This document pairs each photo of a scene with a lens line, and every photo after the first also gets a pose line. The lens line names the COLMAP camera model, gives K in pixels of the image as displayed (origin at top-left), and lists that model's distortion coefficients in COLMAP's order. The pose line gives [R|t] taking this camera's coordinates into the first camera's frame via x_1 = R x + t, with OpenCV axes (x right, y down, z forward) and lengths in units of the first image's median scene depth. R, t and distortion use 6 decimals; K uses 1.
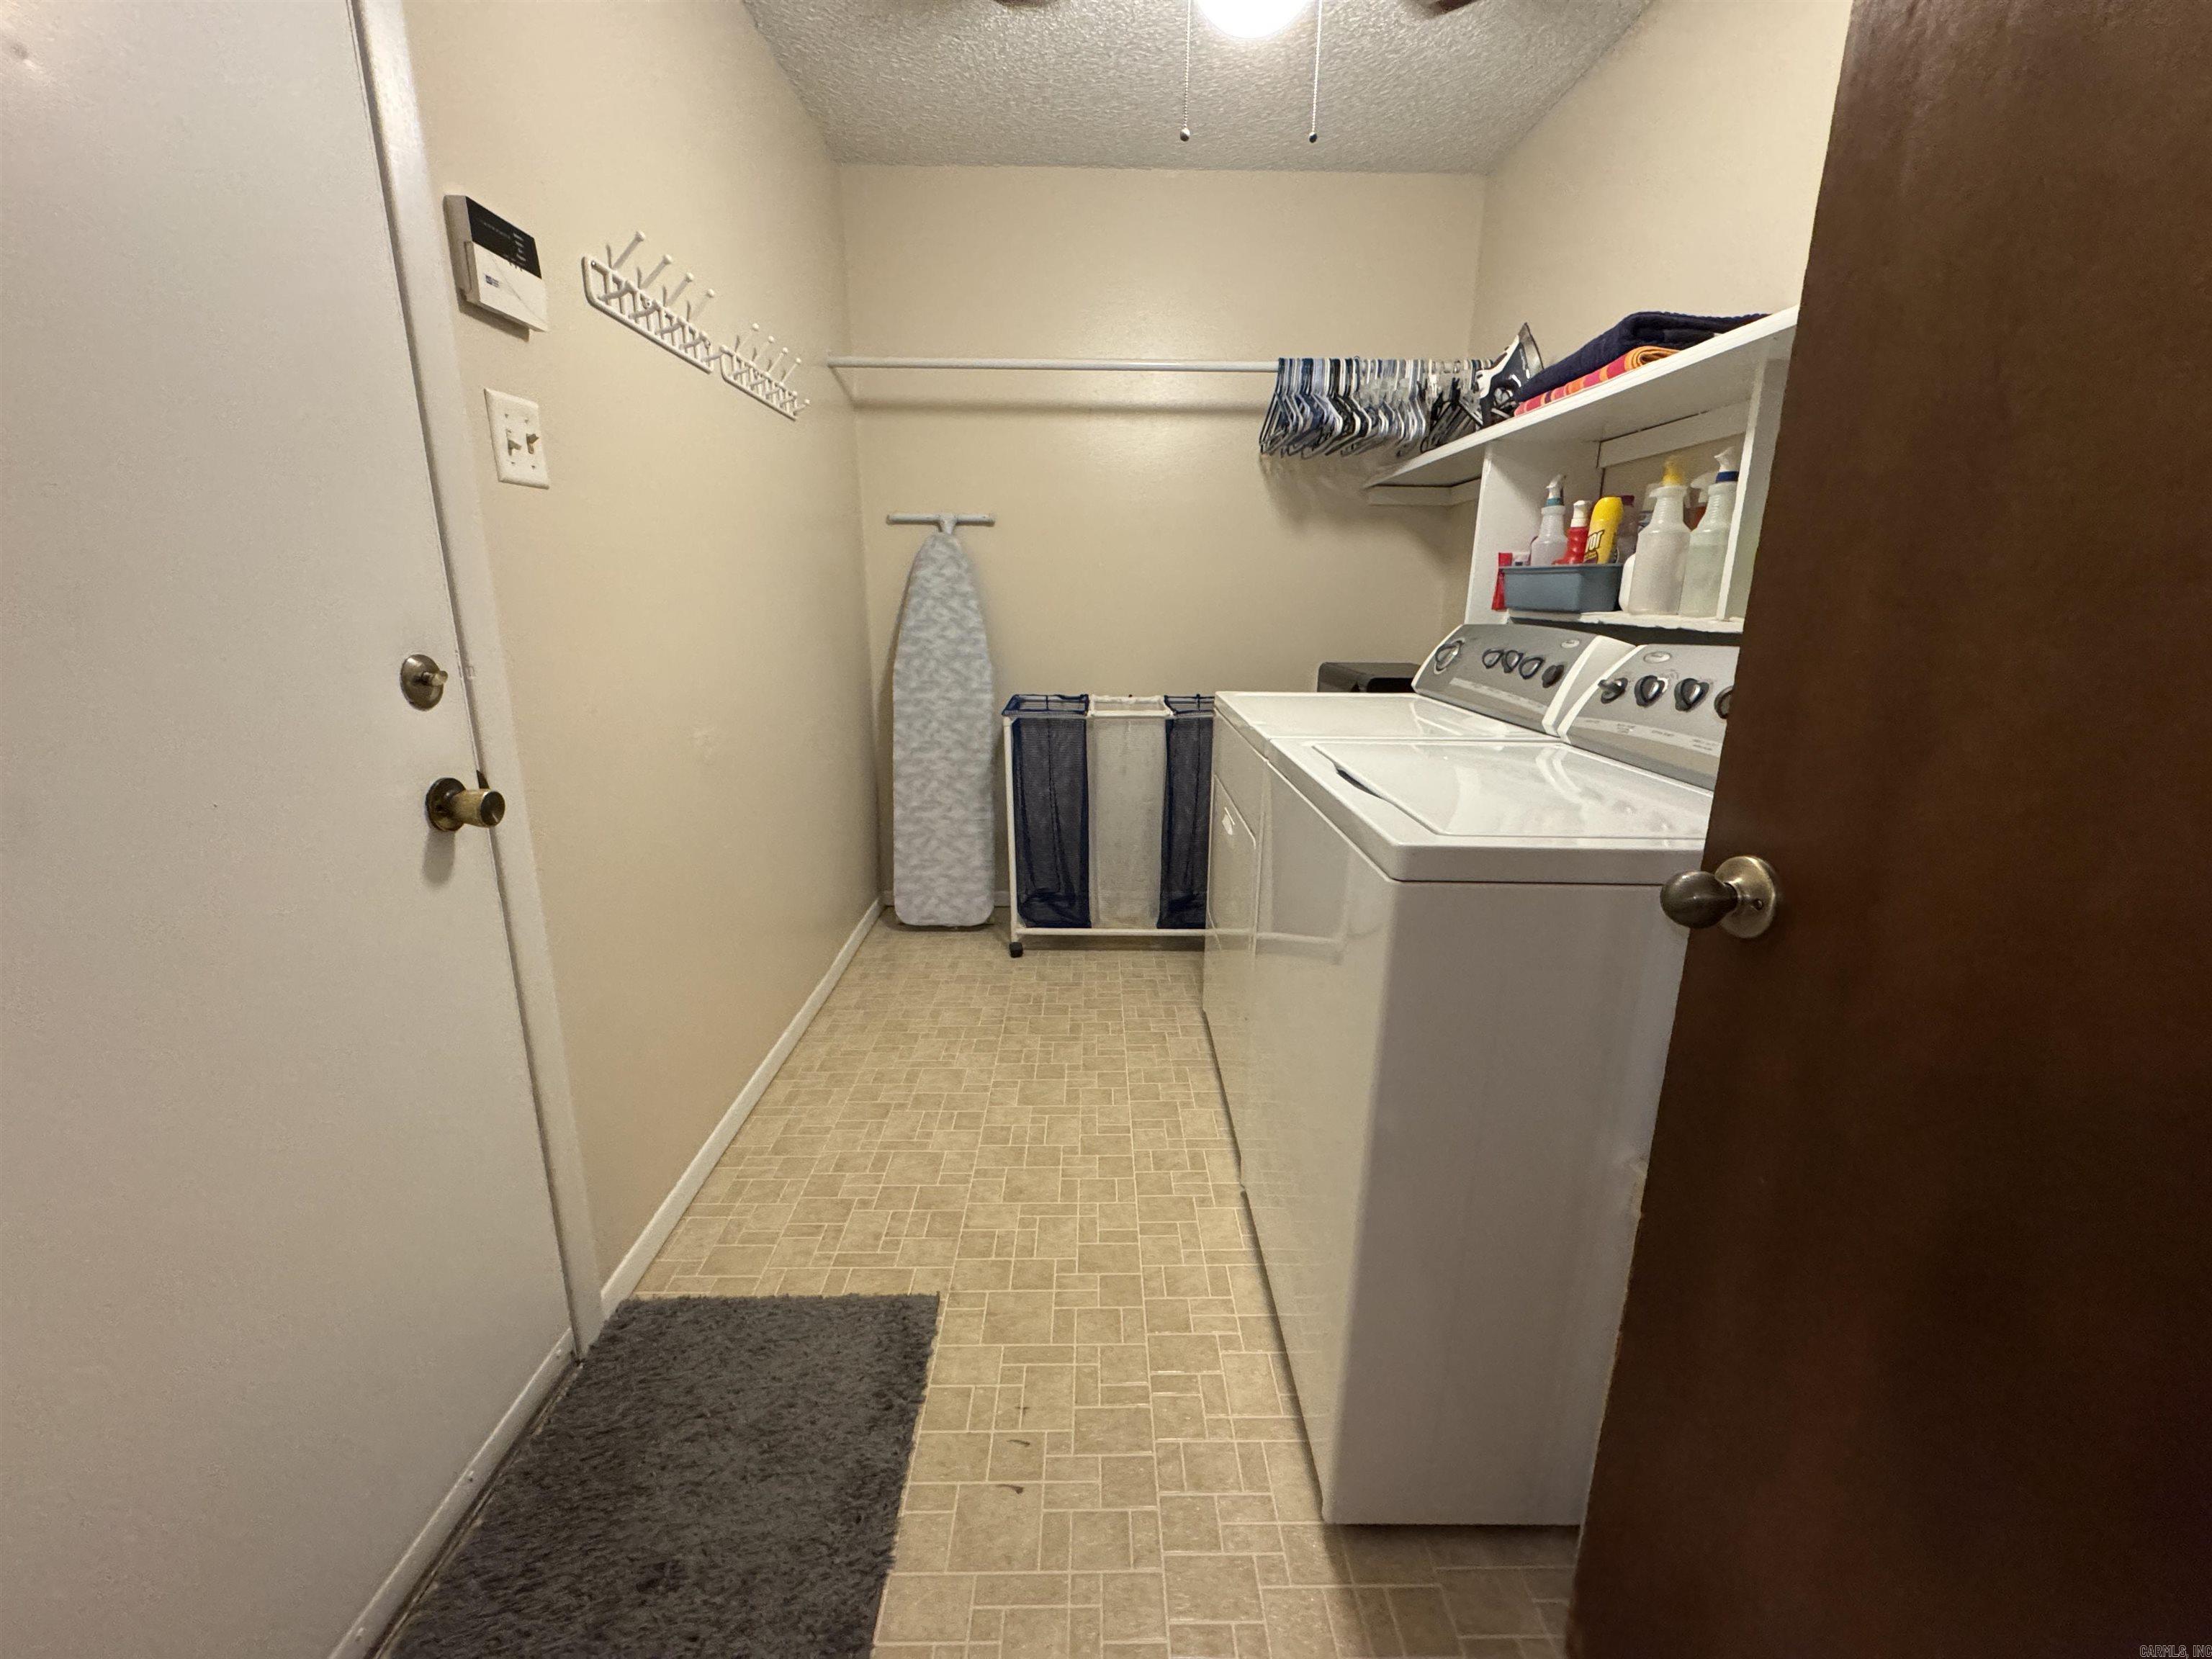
lens RADIAL K [[878.9, 0, 1107.4], [0, 878.9, 823.7], [0, 0, 1]] dist [-0.000669, 0.000150]
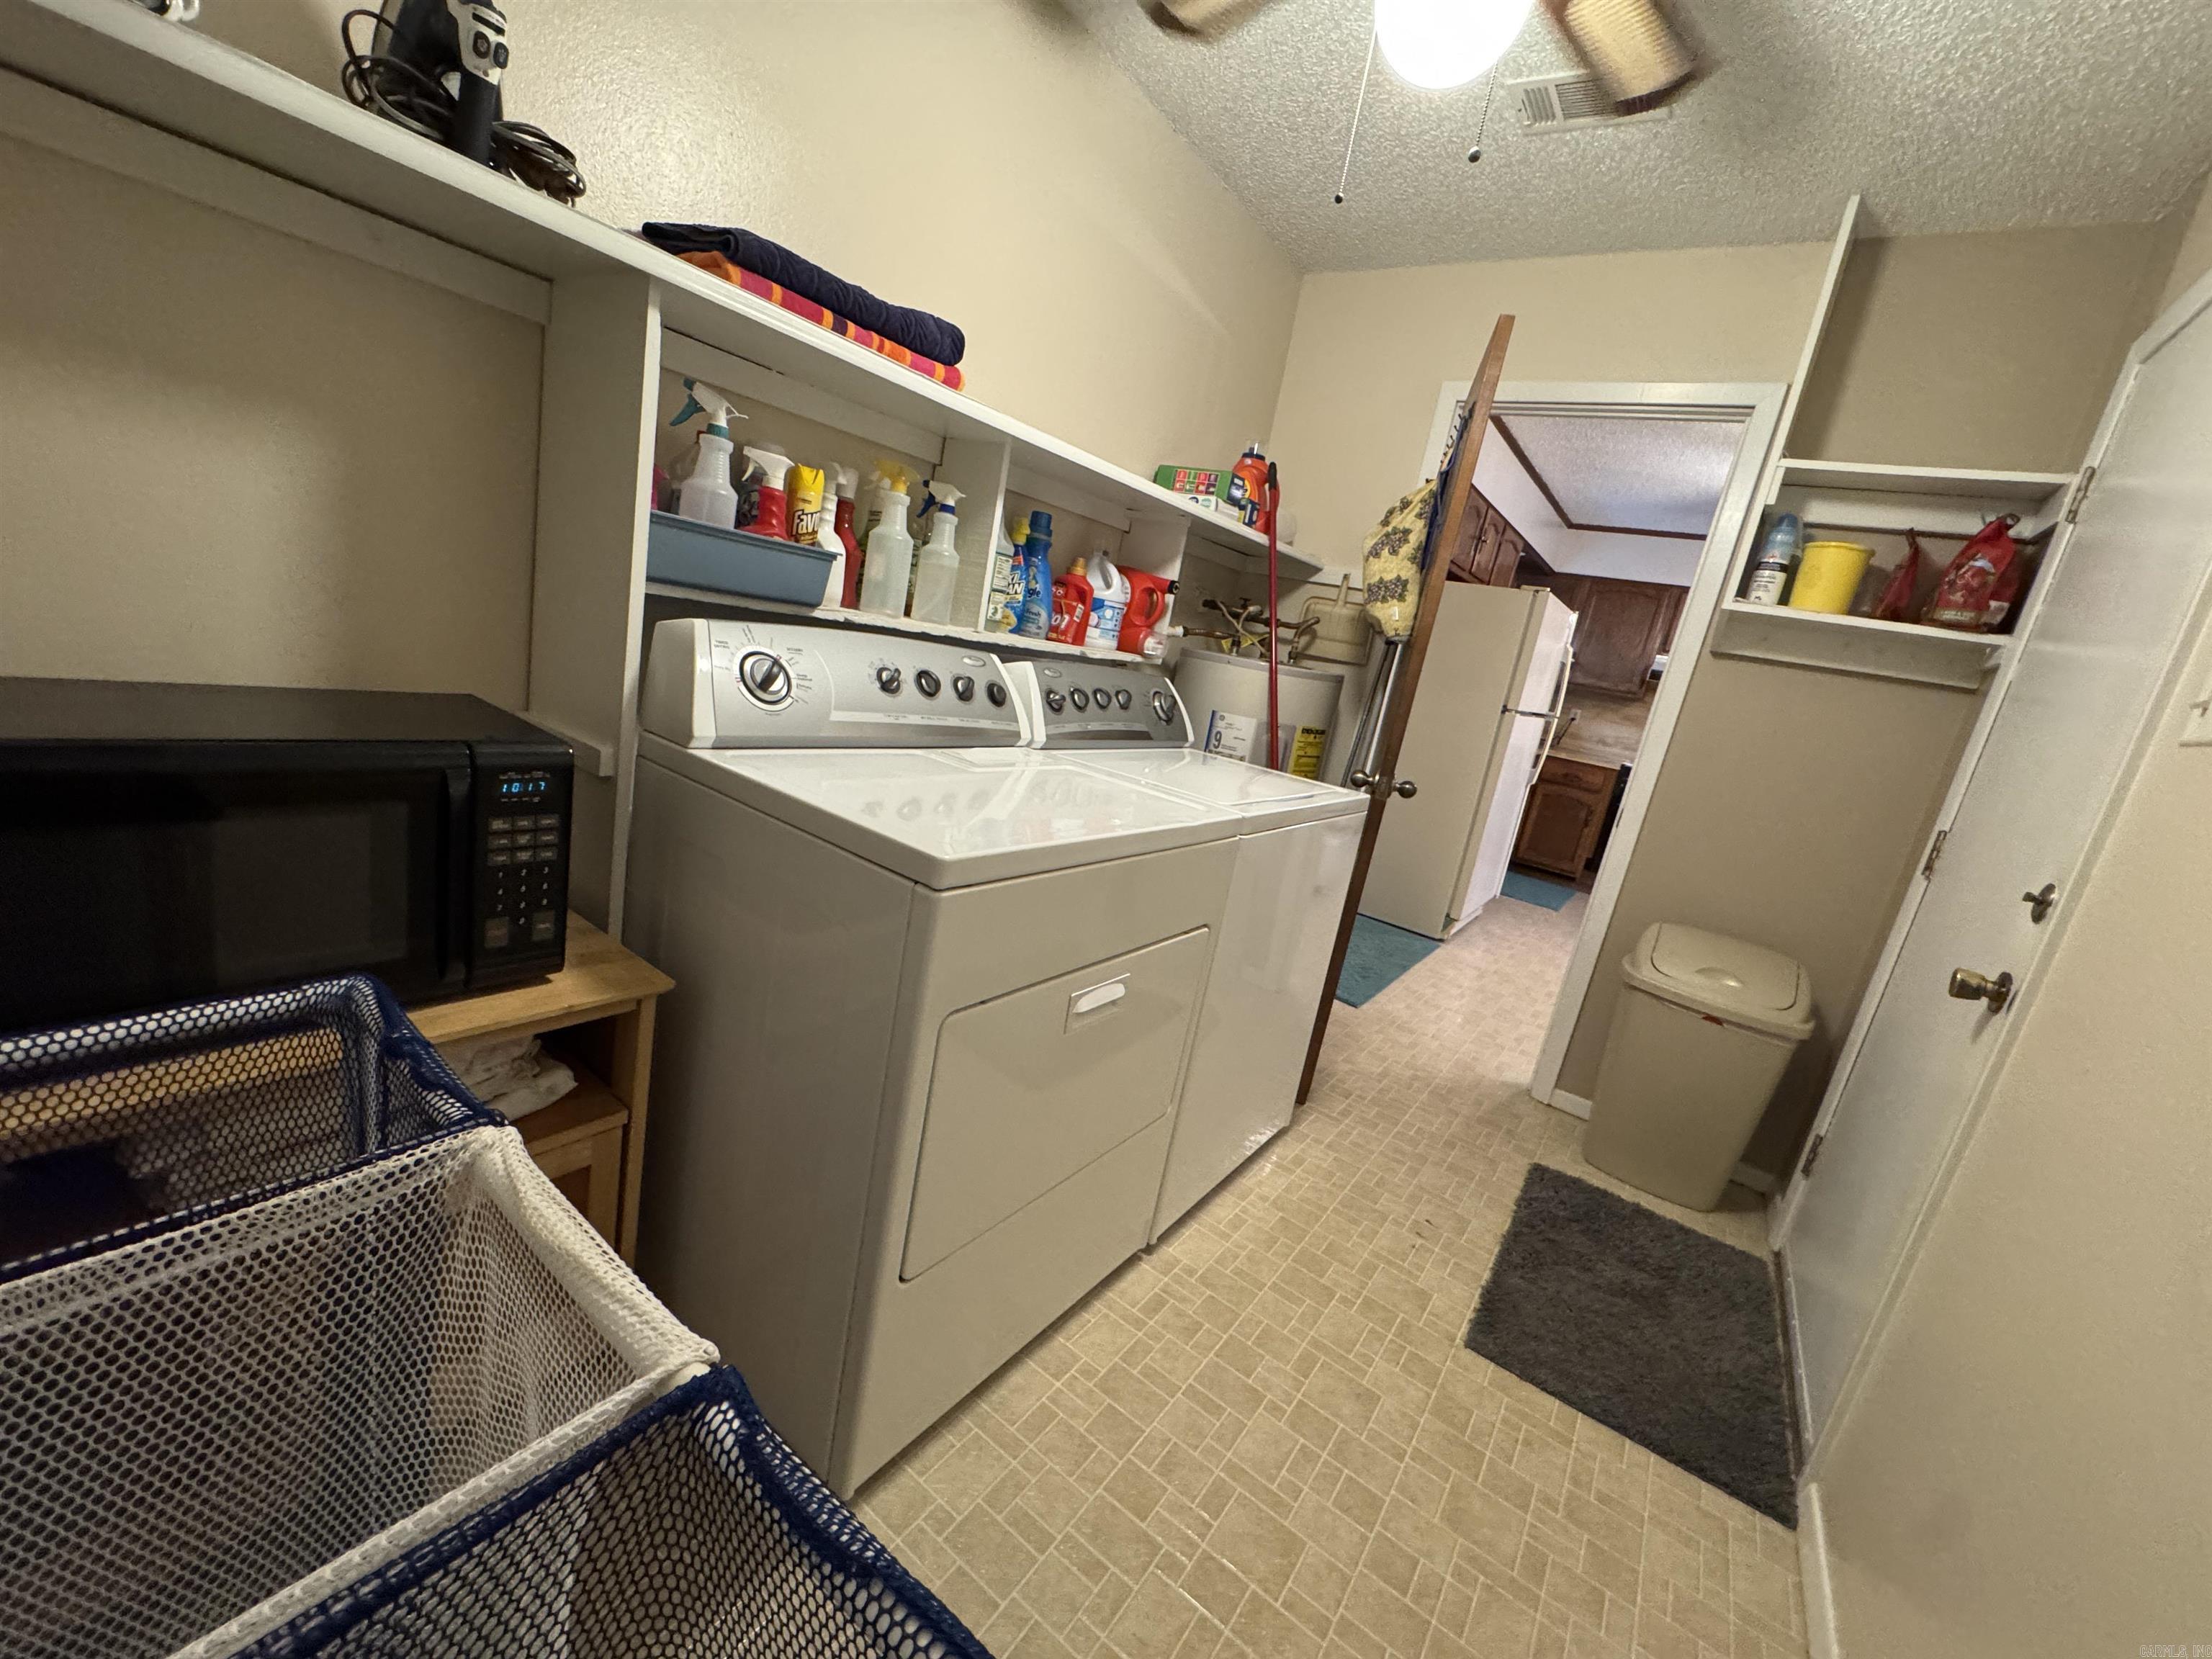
lens RADIAL K [[878.9, 0, 1108.8], [0, 878.9, 822.4], [0, 0, 1]] dist [-0.000669, 0.000150]
pose [[-0.789990, -0.289770, 0.540322, -0.234813], [-0.041722, 0.904632, 0.424145, -0.503242], [-0.611698, 0.312527, -0.726741, 1.810977]]
